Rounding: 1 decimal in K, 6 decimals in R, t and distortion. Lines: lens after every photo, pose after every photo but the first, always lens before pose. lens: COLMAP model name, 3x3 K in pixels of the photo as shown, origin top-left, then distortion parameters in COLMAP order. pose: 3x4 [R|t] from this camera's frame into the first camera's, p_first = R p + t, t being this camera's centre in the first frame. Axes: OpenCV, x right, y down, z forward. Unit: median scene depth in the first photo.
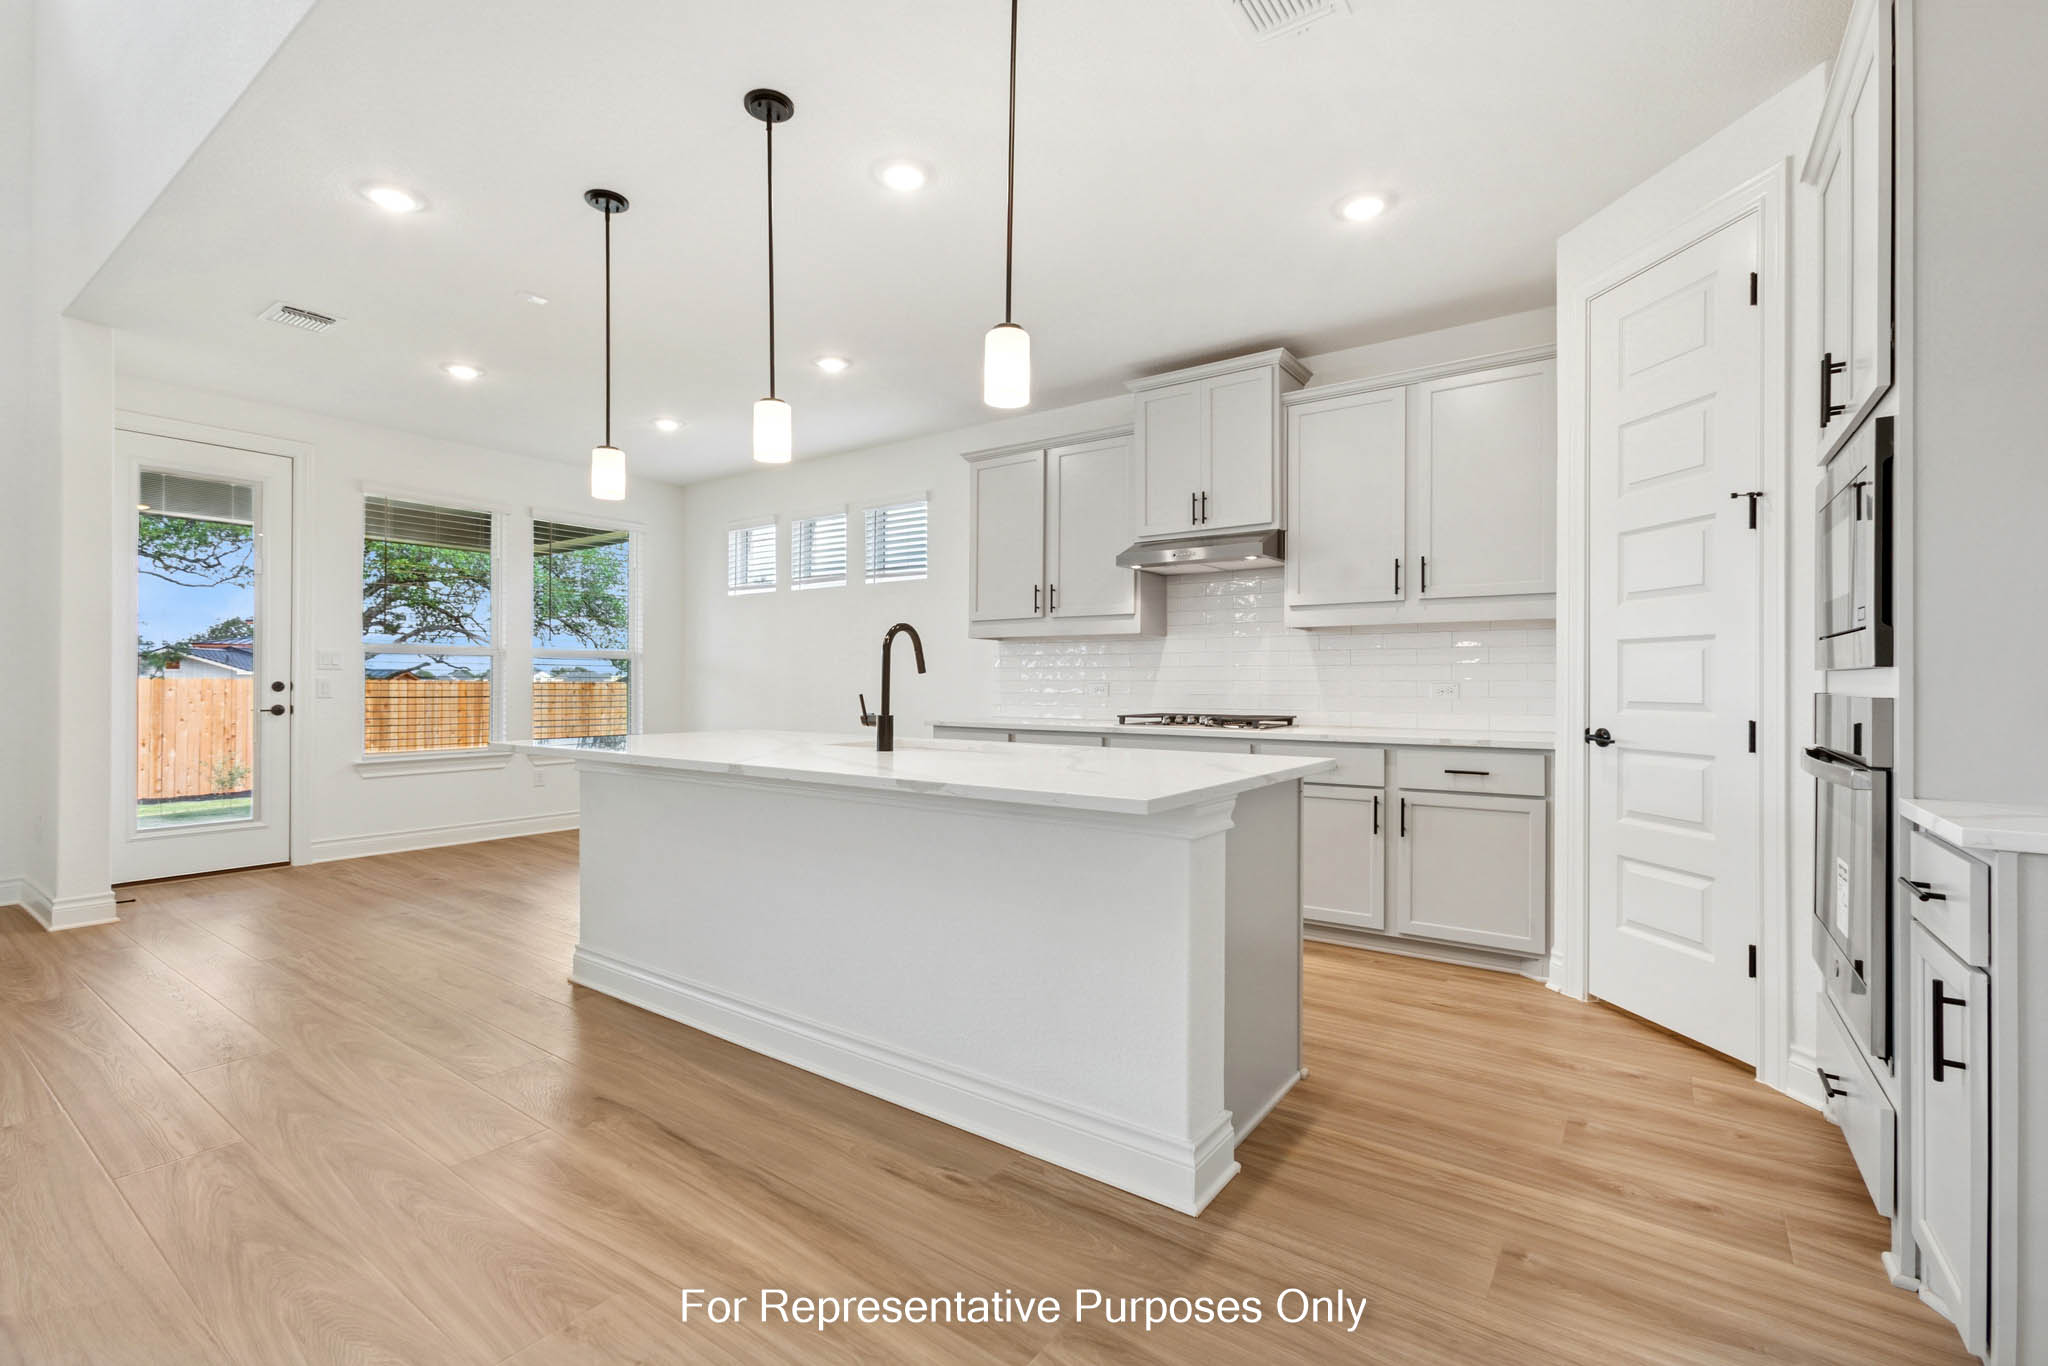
lens RADIAL K [[925.7, 0, 1018.0], [0, 925.7, 677.6], [0, 0, 1]] dist [-0.005488, 0.004363]
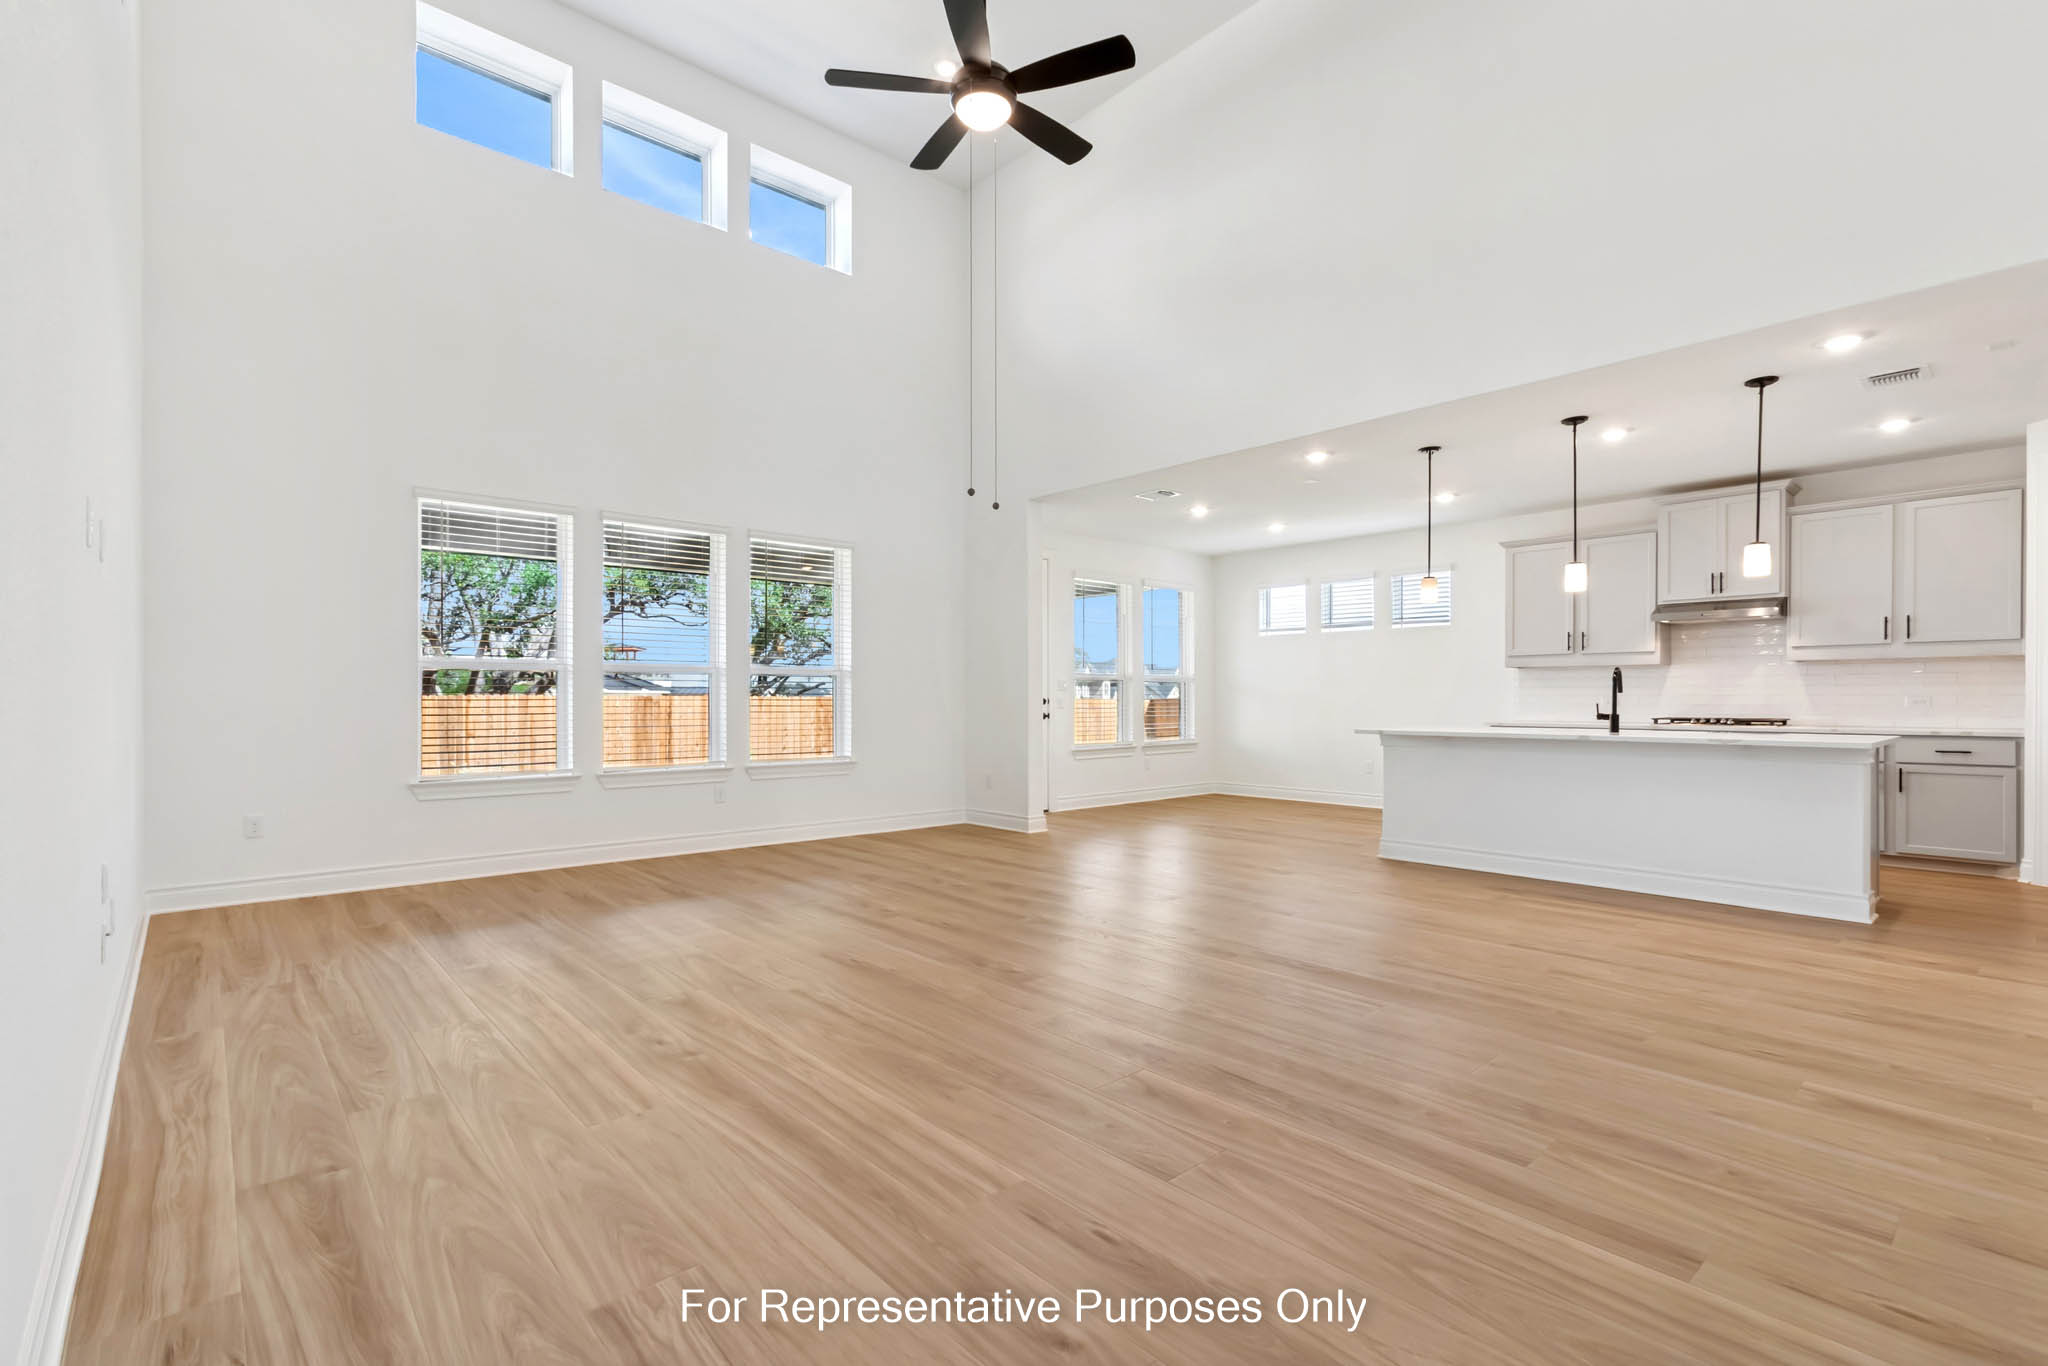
lens RADIAL K [[925.7, 0, 1015.1], [0, 925.7, 690.3], [0, 0, 1]] dist [-0.005488, 0.004363]
pose [[0.981108, -0.005121, -0.193394, -0.838188], [0.004664, 0.999985, -0.002818, -0.008651], [0.193405, 0.001863, 0.981117, -0.934948]]
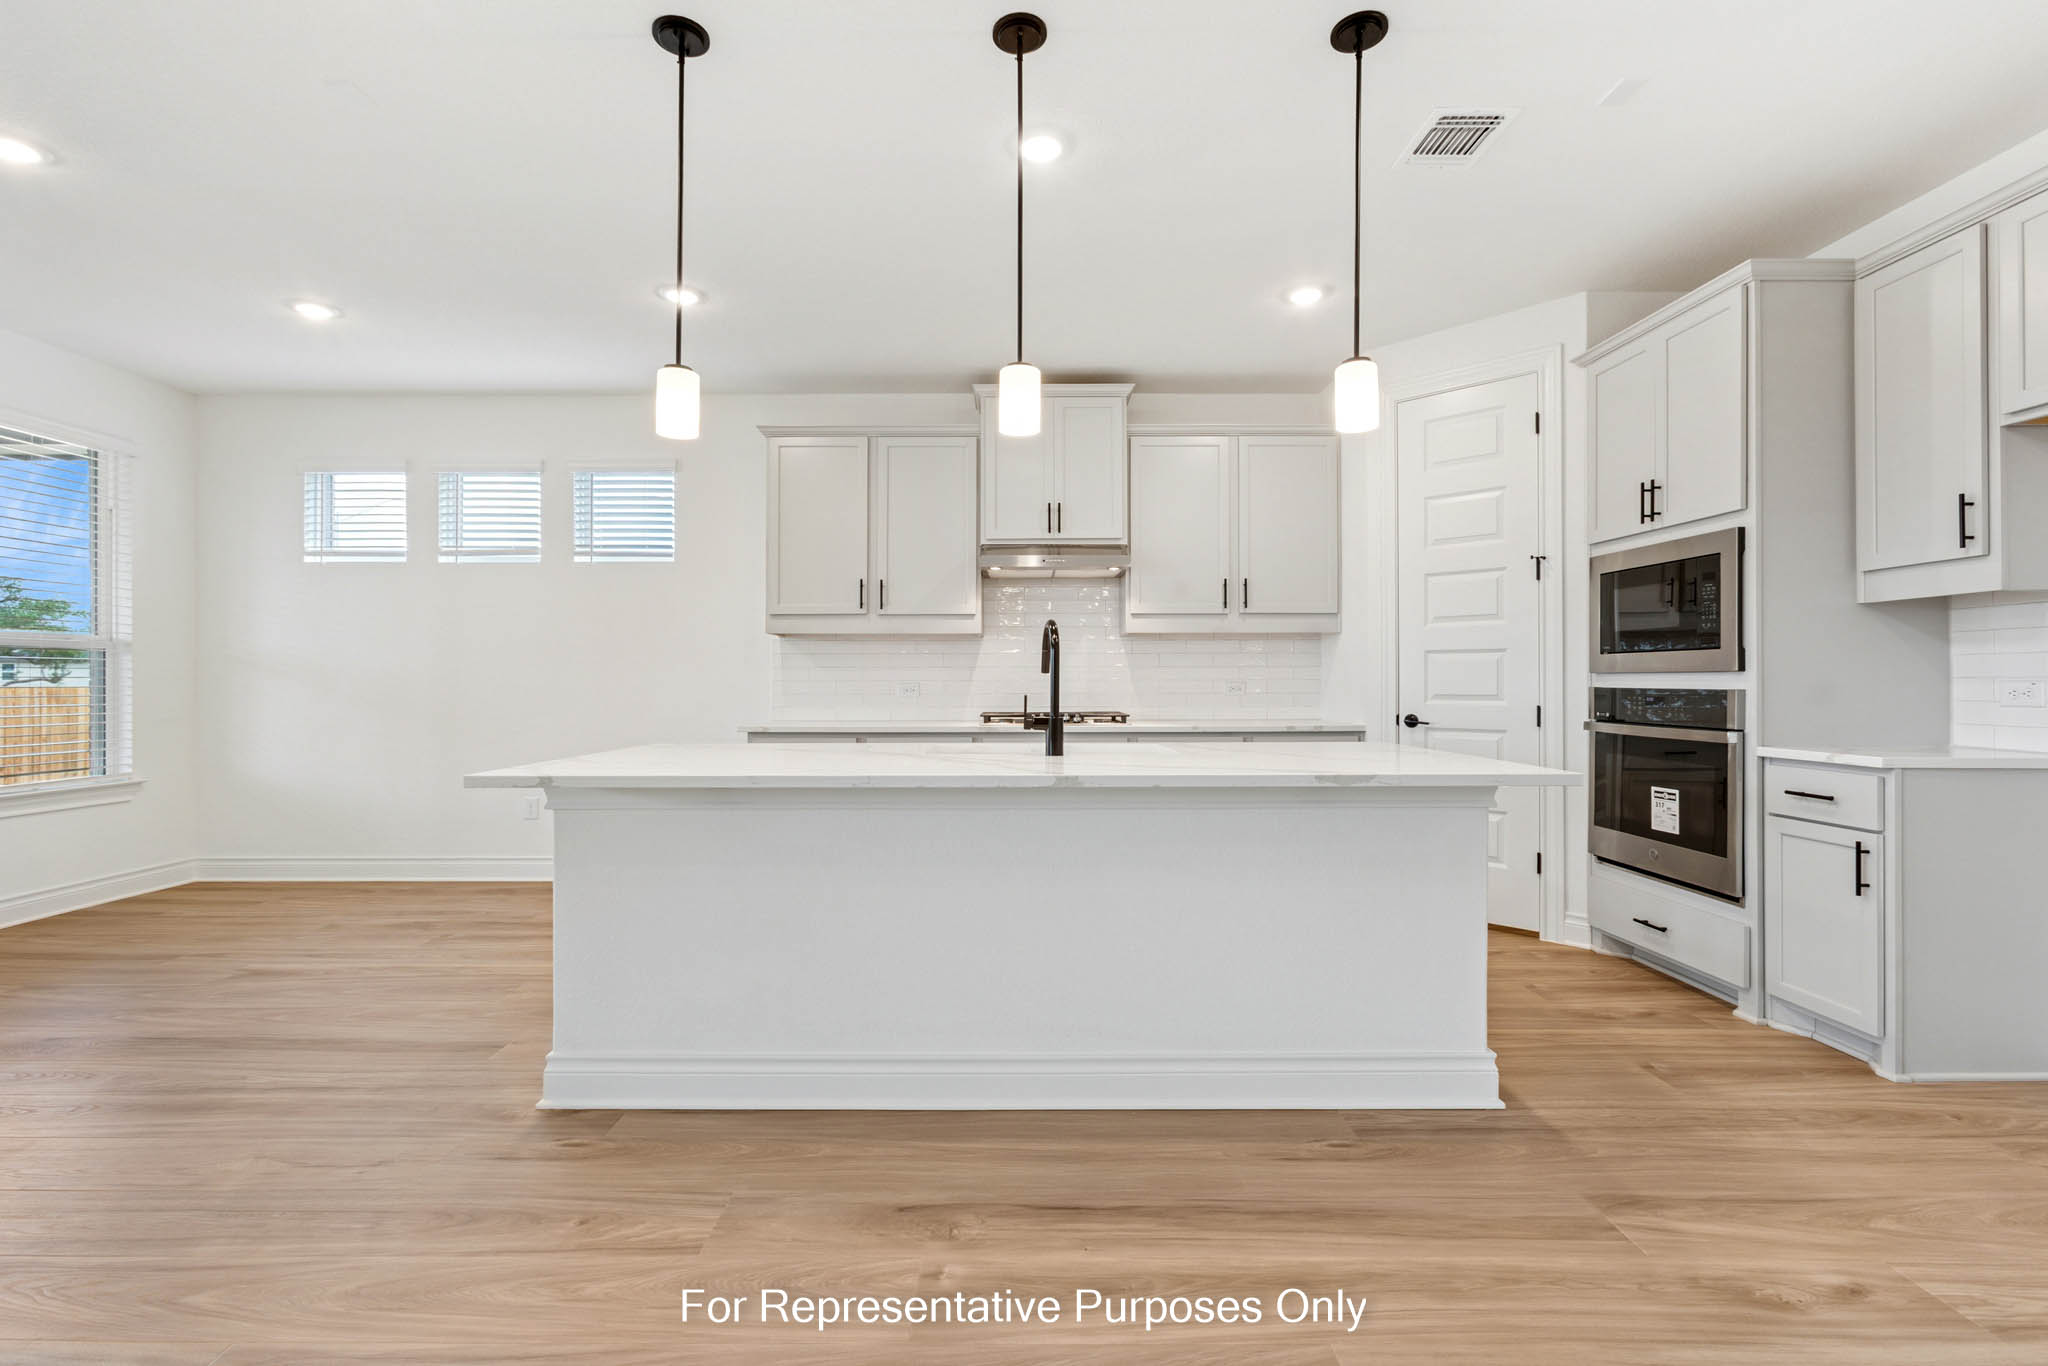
lens RADIAL K [[925.7, 0, 1012.4], [0, 925.7, 680.5], [0, 0, 1]] dist [-0.005488, 0.004363]
pose [[0.801851, -0.002209, 0.597519, -0.619368], [0.000410, 0.999995, 0.003147, 0.000330], [-0.597523, -0.002278, 0.801848, 0.226221]]
